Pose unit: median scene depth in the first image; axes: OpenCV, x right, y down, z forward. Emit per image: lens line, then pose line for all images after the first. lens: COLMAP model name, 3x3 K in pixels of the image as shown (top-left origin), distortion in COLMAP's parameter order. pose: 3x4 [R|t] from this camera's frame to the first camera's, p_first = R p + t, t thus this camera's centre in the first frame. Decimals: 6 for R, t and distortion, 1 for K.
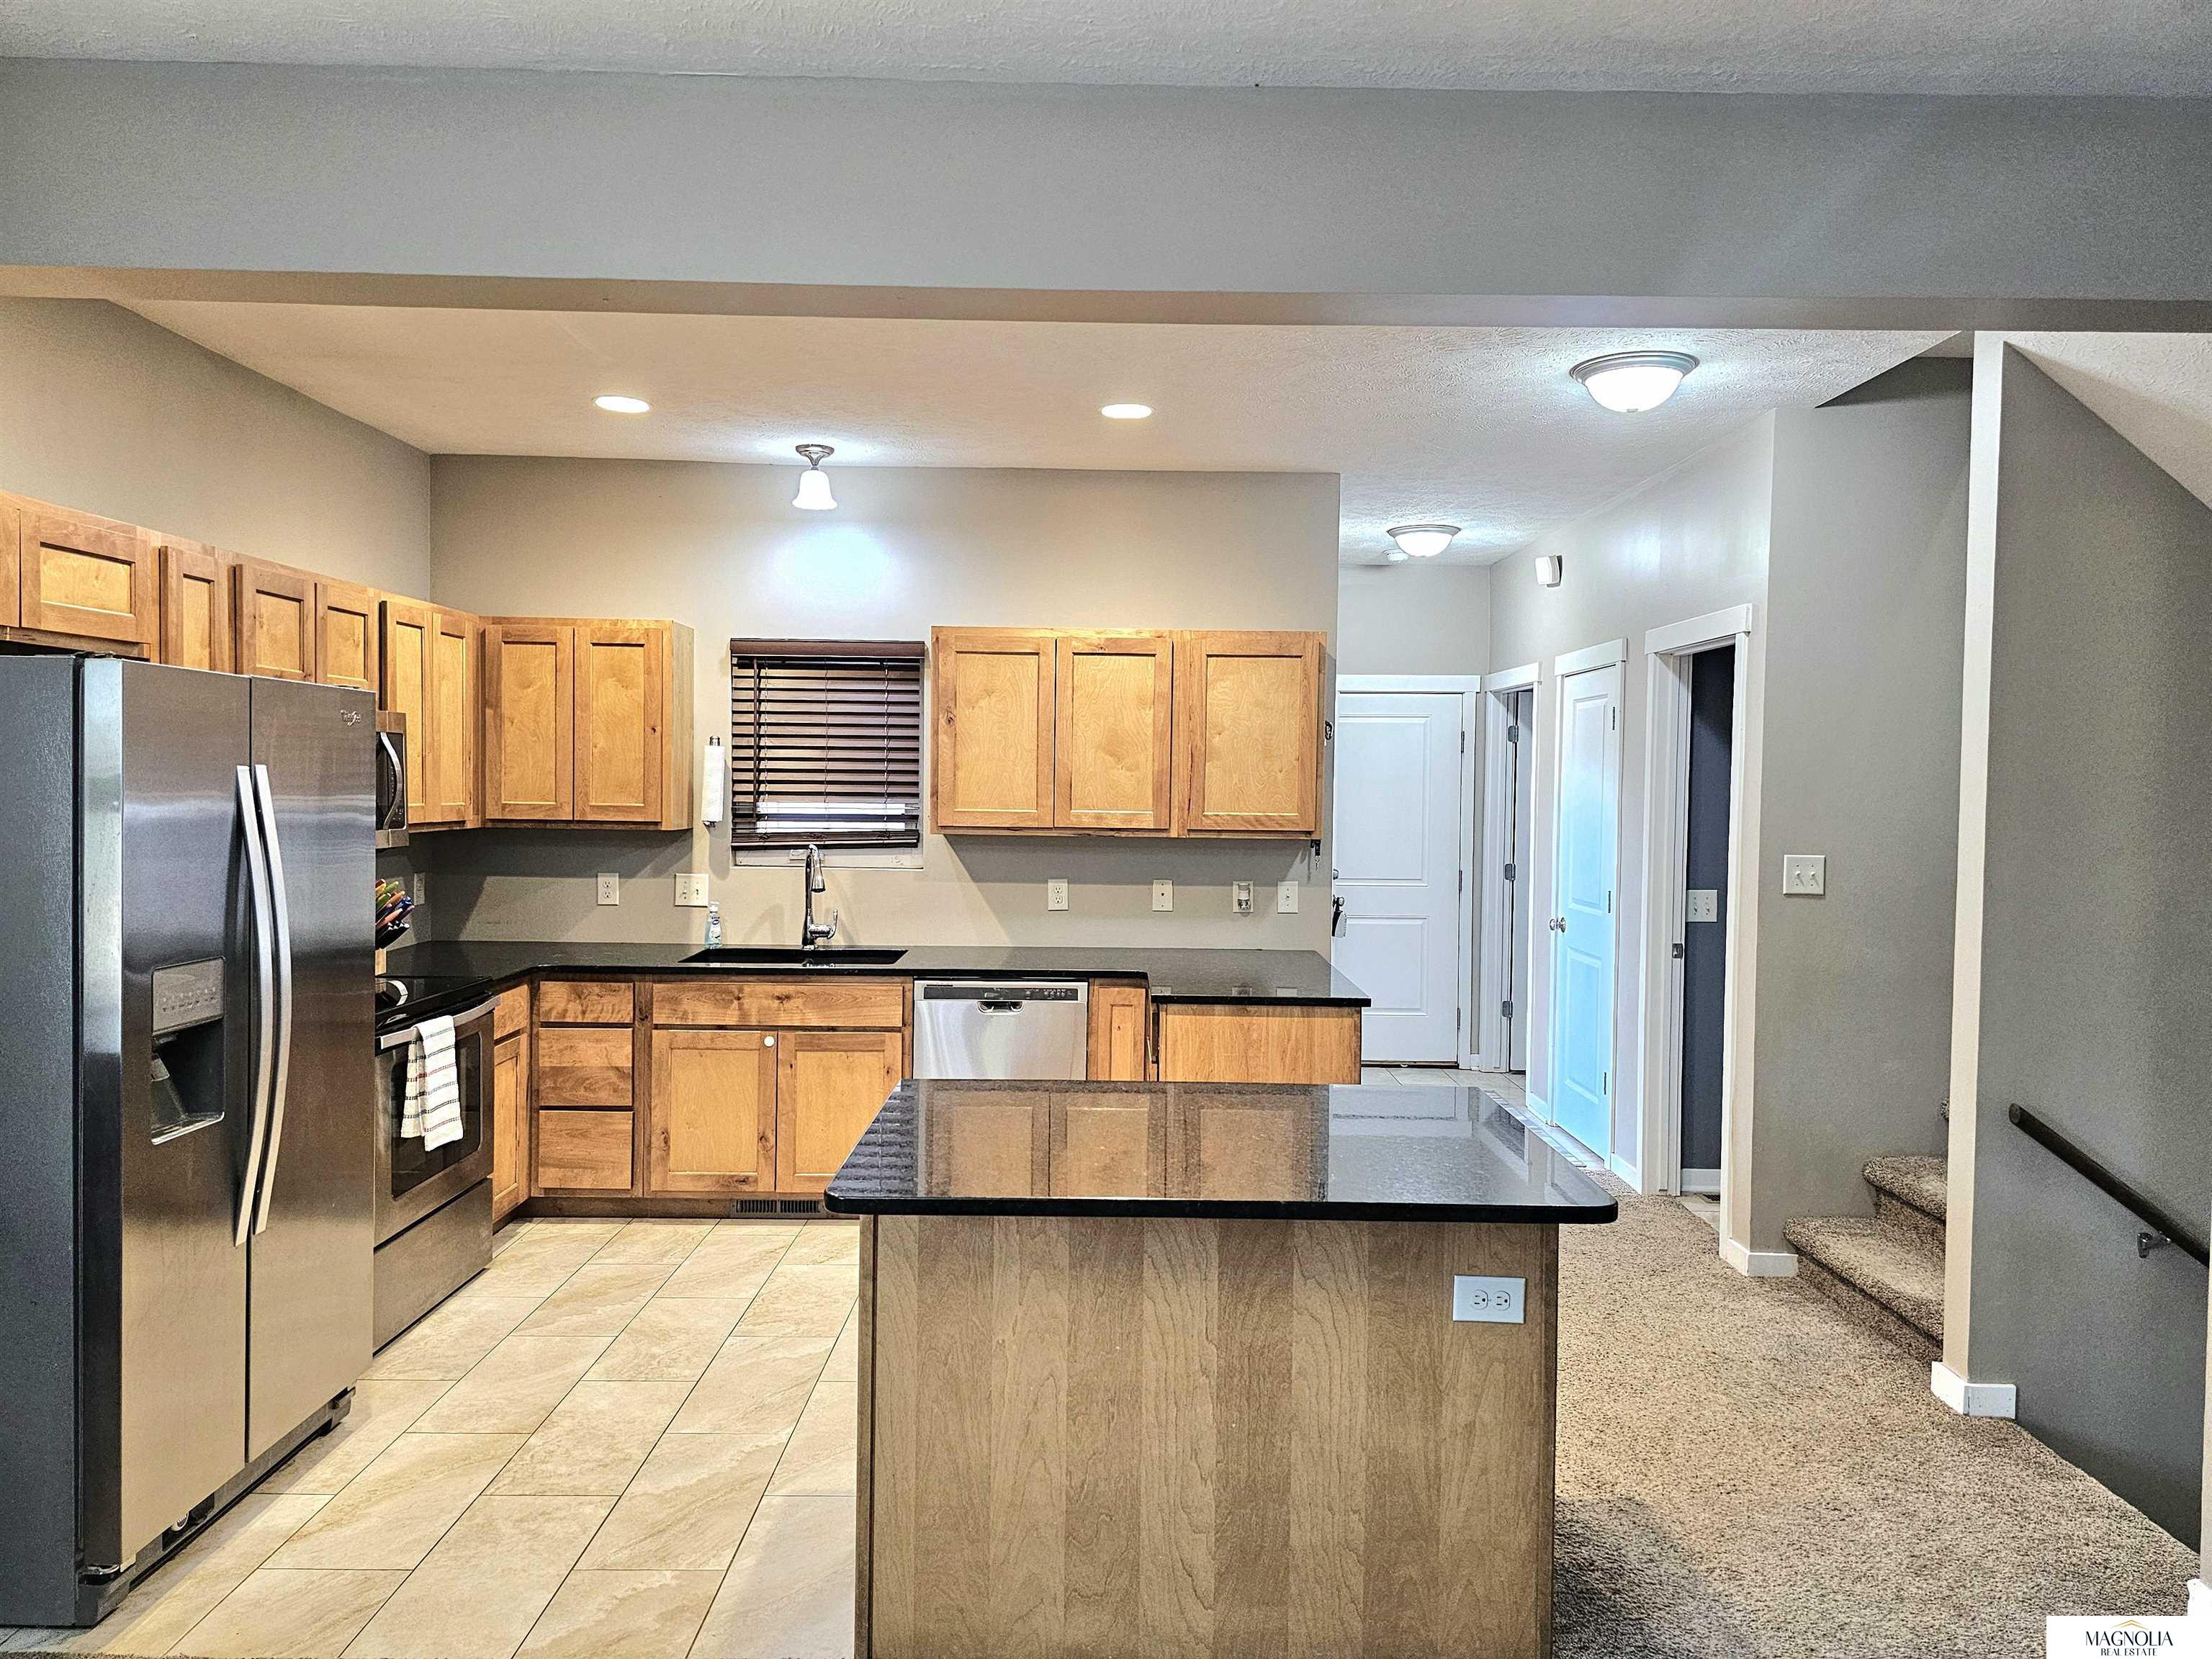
lens RADIAL K [[1459.9, 0, 1106.0], [0, 1459.9, 829.5], [0, 0, 1]] dist [0.065005, 0.000064]
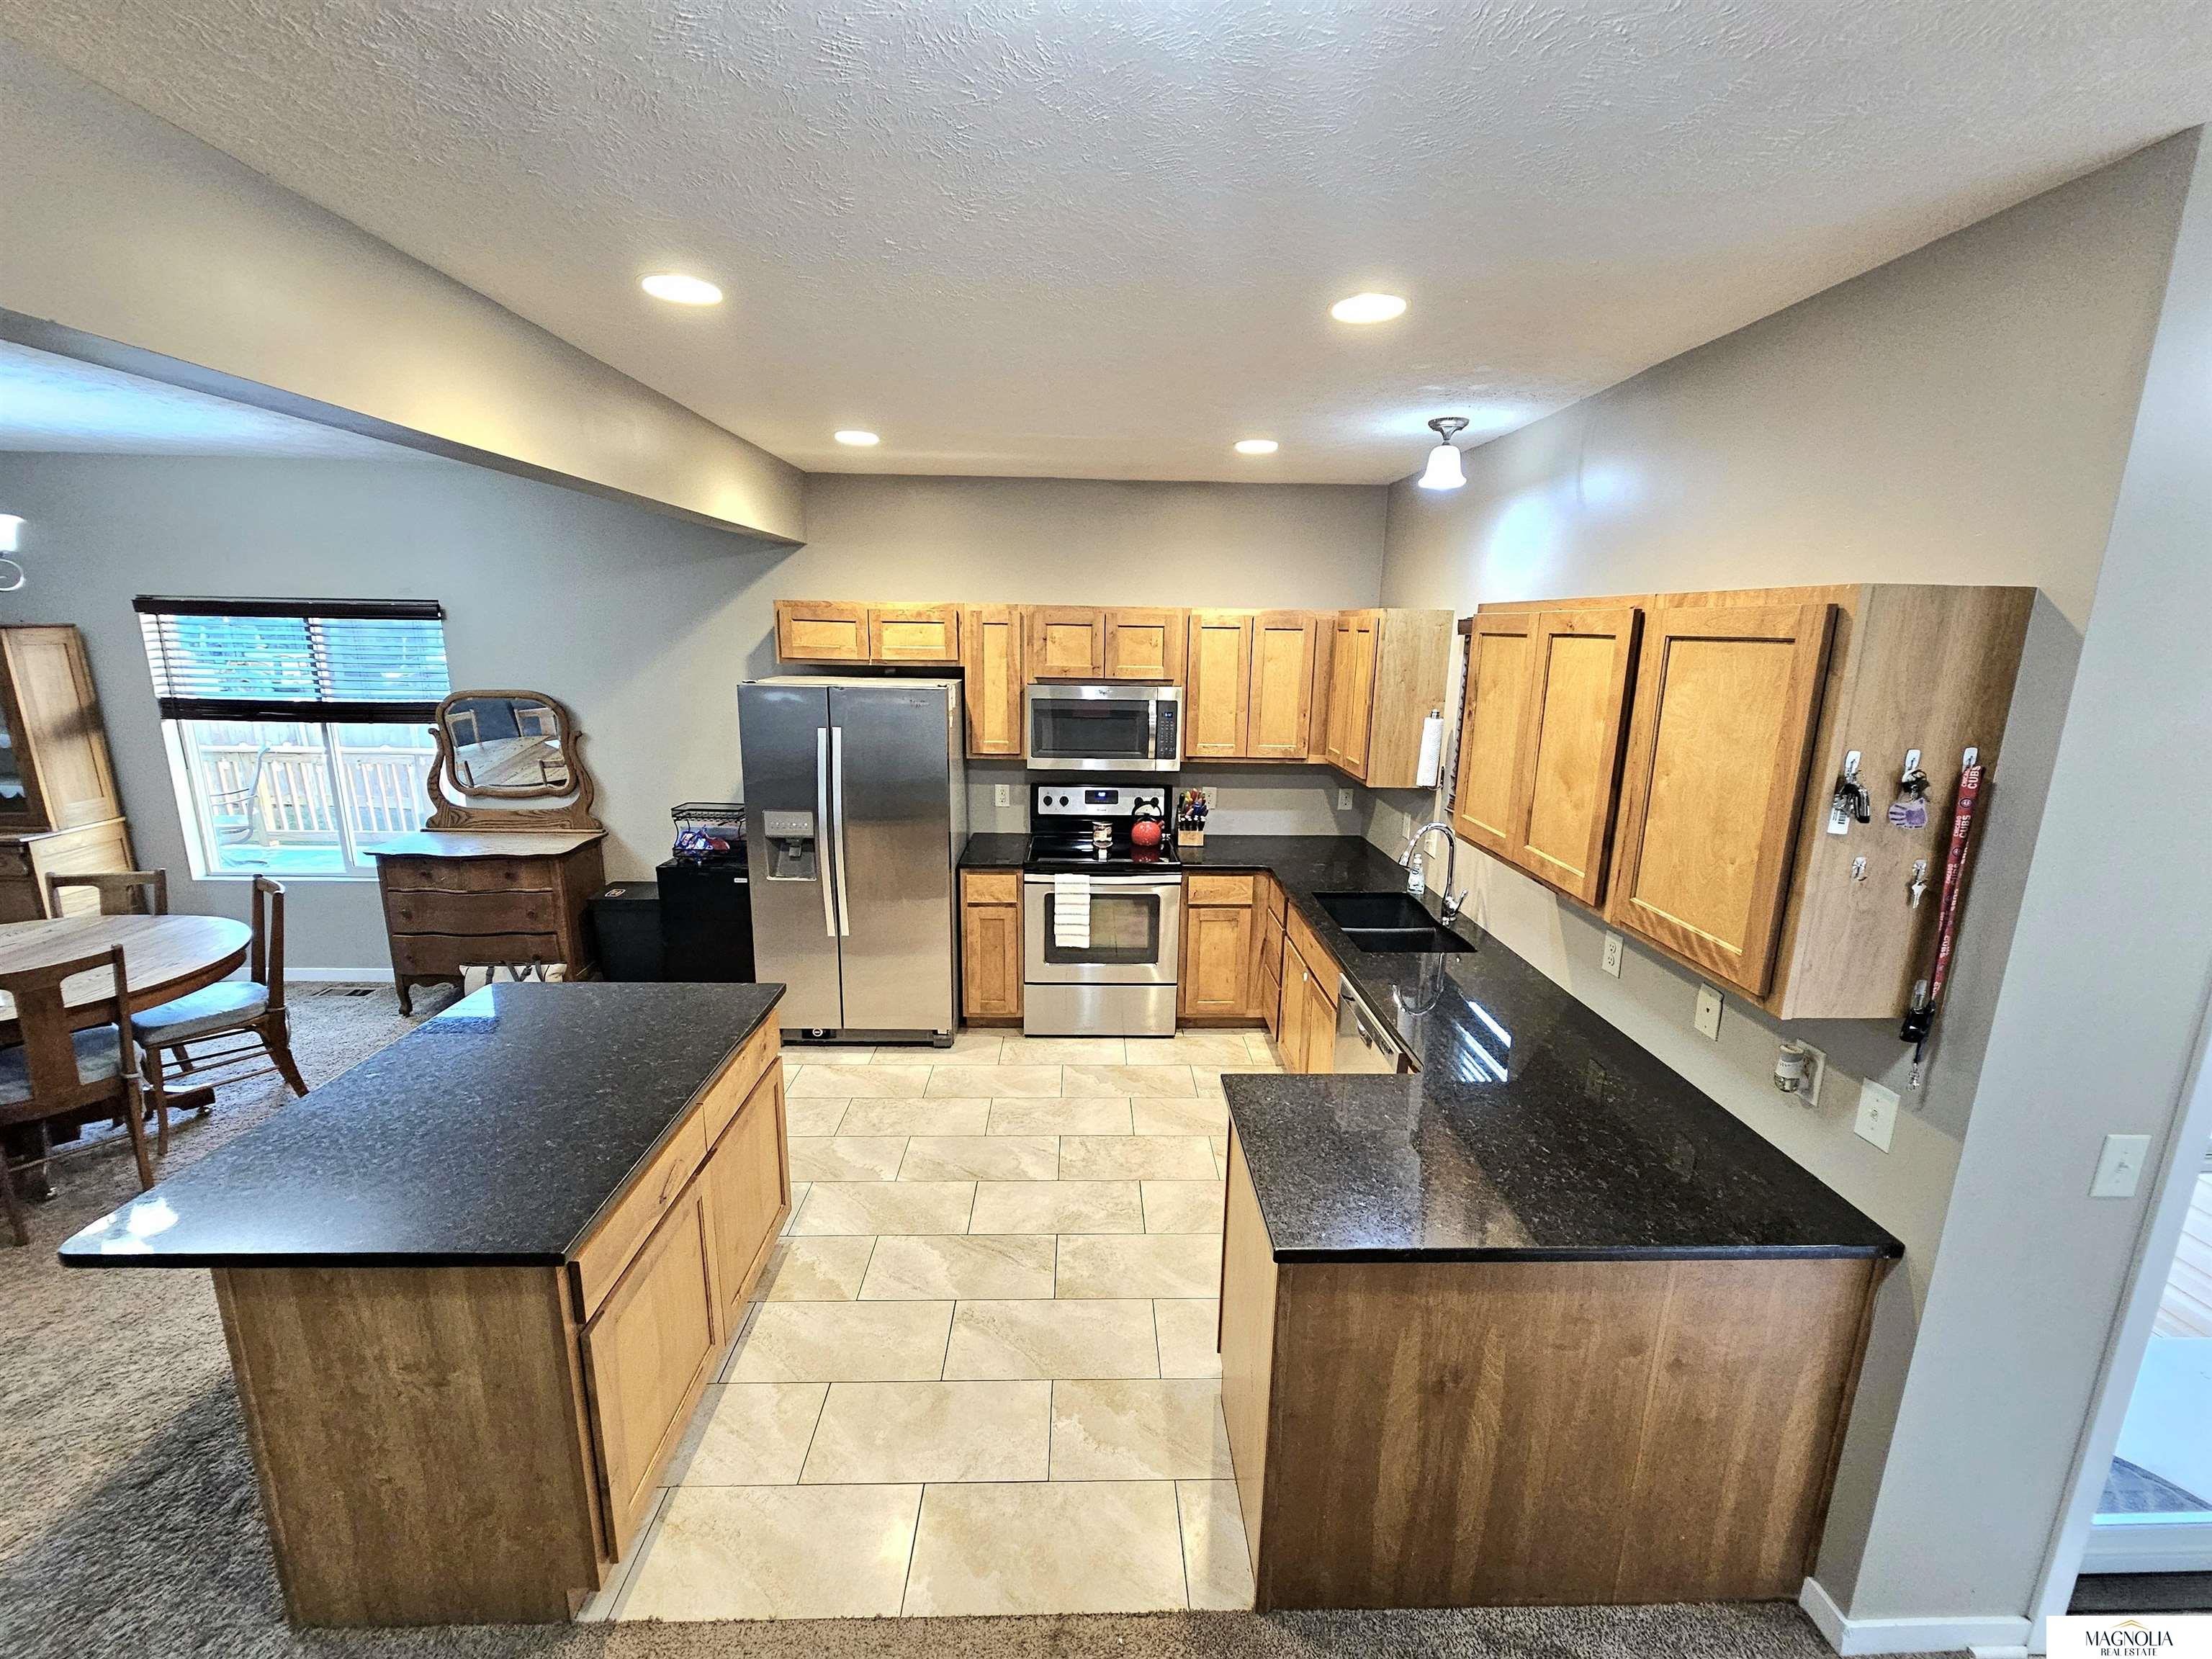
lens RADIAL K [[903.3, 0, 1110.5], [0, 903.3, 822.6], [0, 0, 1]] dist [-0.002016, 0.000196]
pose [[0.022966, 0.200310, -0.979463, 0.426342], [-0.047650, 0.978828, 0.199063, -0.107383], [0.998600, 0.042099, 0.032025, 0.768014]]
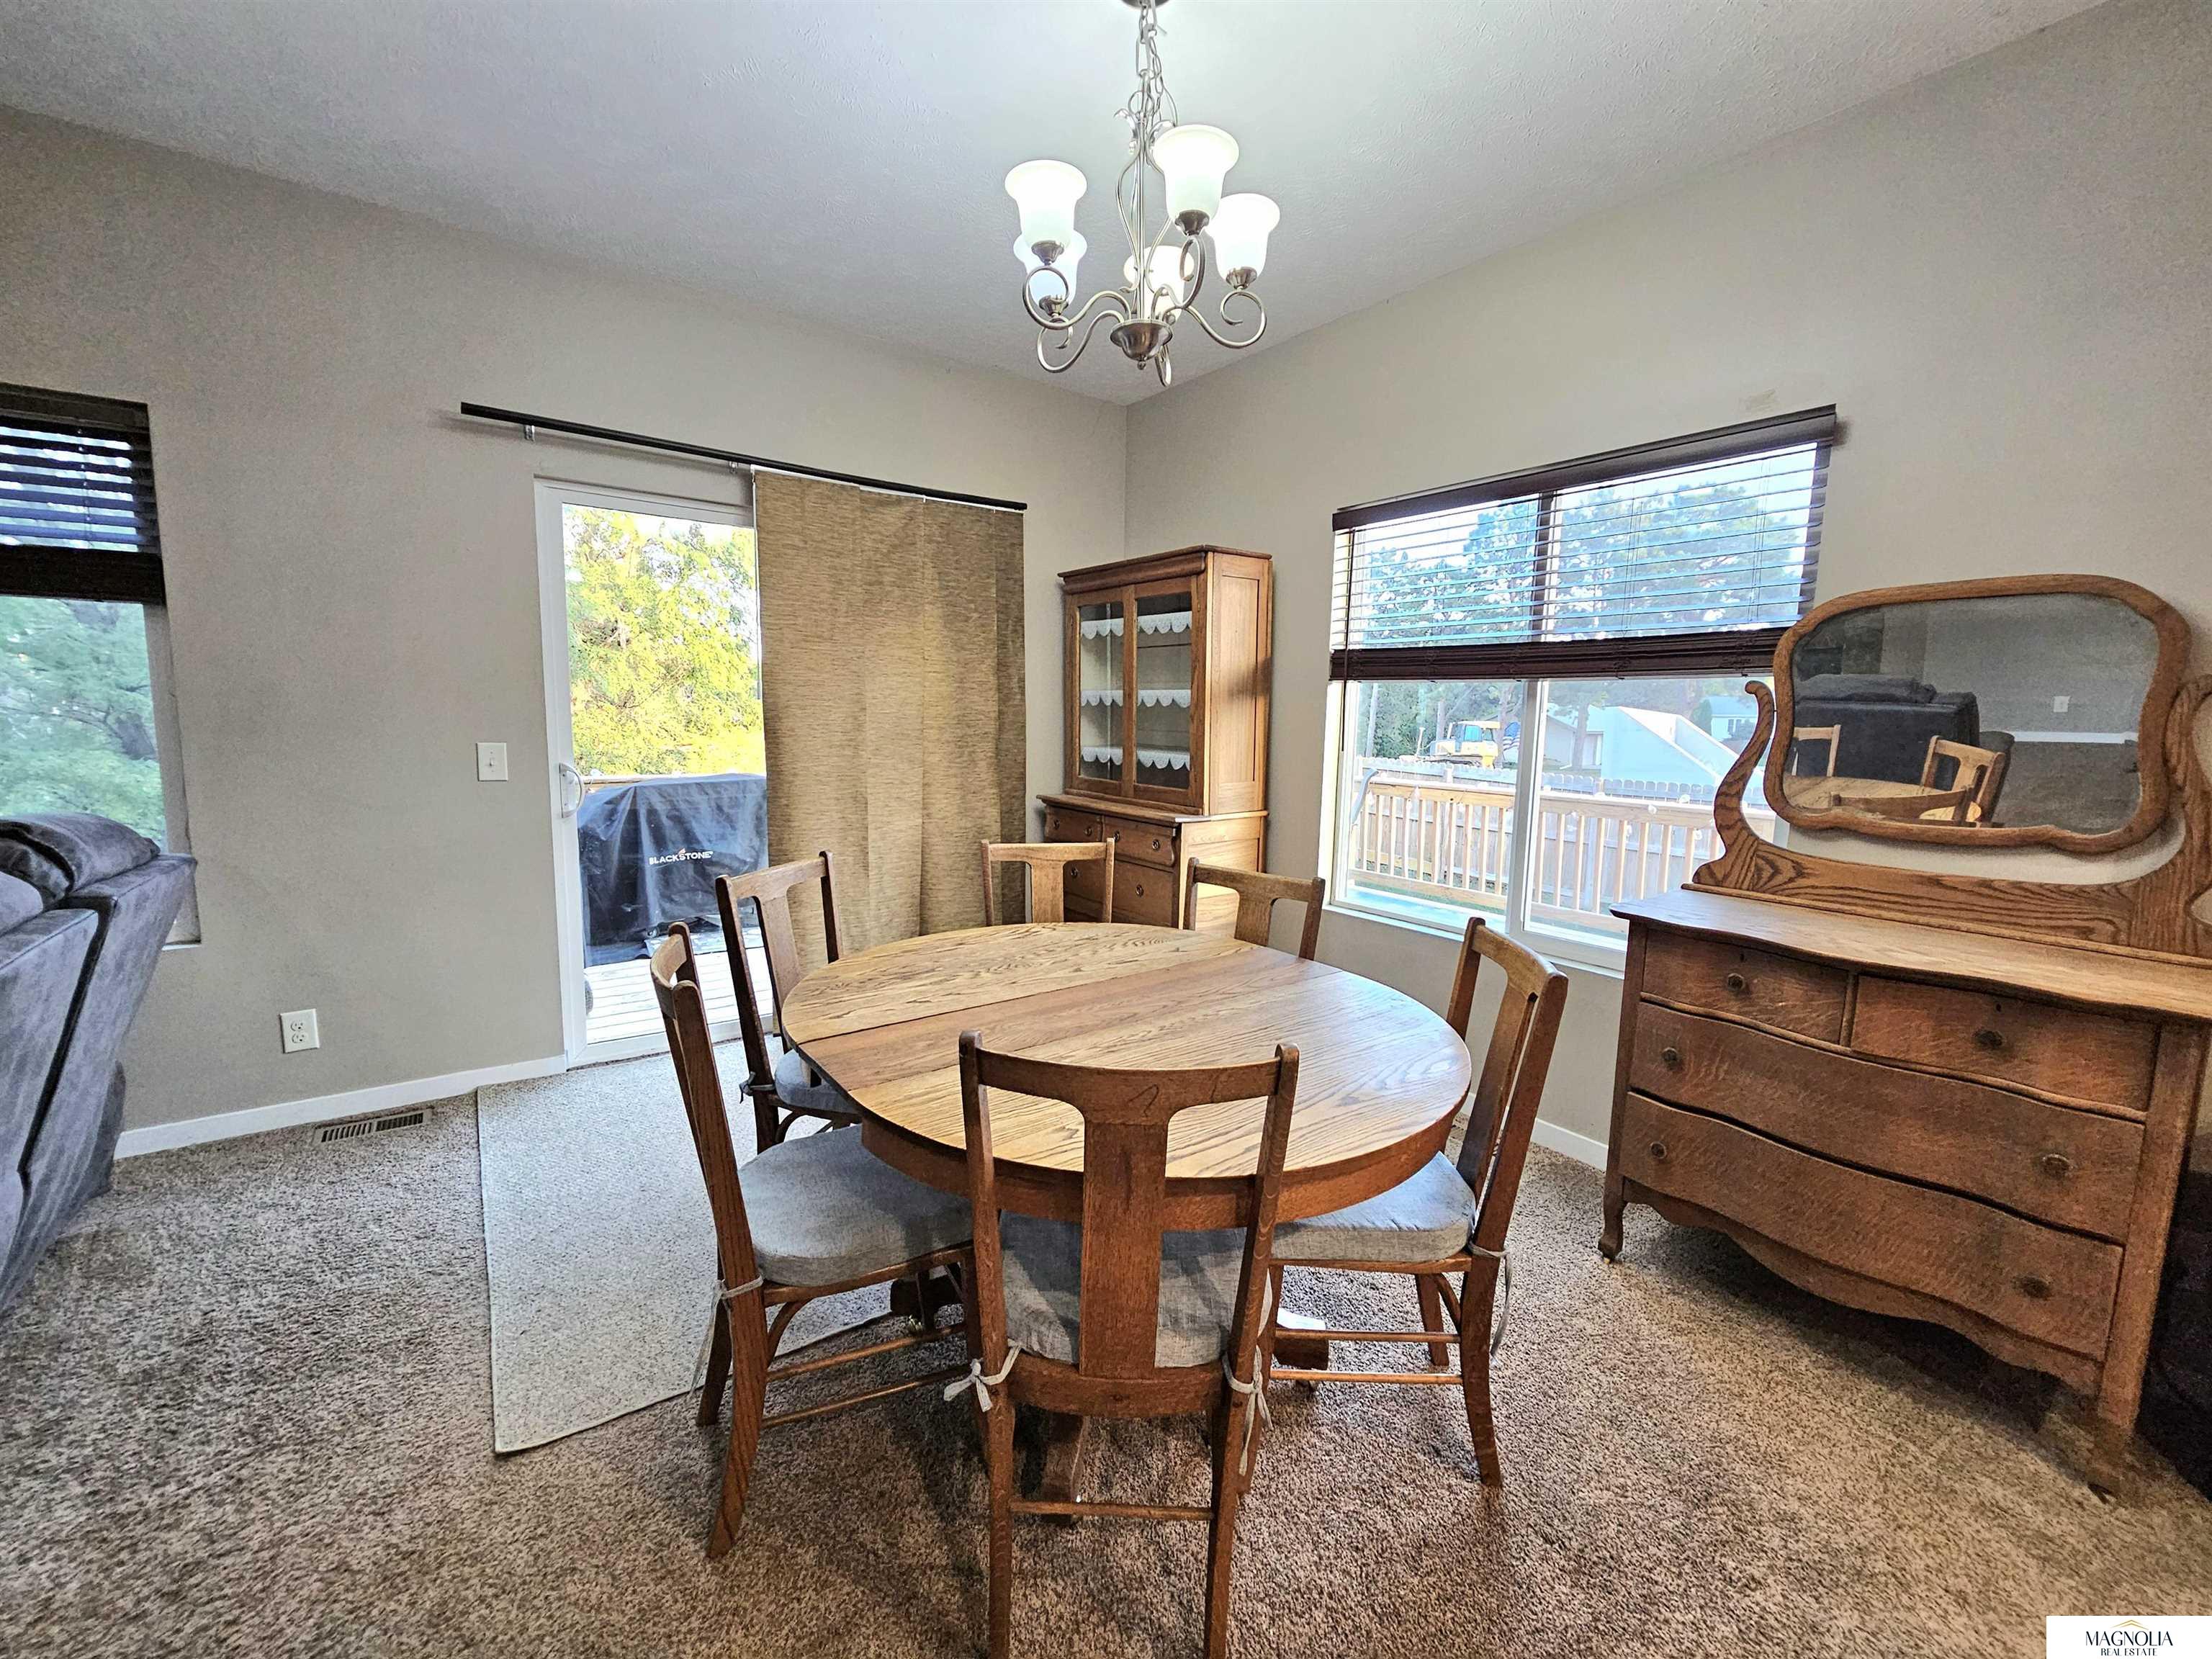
lens RADIAL K [[903.3, 0, 1110.5], [0, 903.3, 822.6], [0, 0, 1]] dist [-0.002016, 0.000196]
pose [[-0.812470, 0.041232, -0.581543, 0.028116], [-0.047633, 0.989466, 0.136703, 0.030740], [0.581054, 0.138768, -0.801948, 0.308403]]
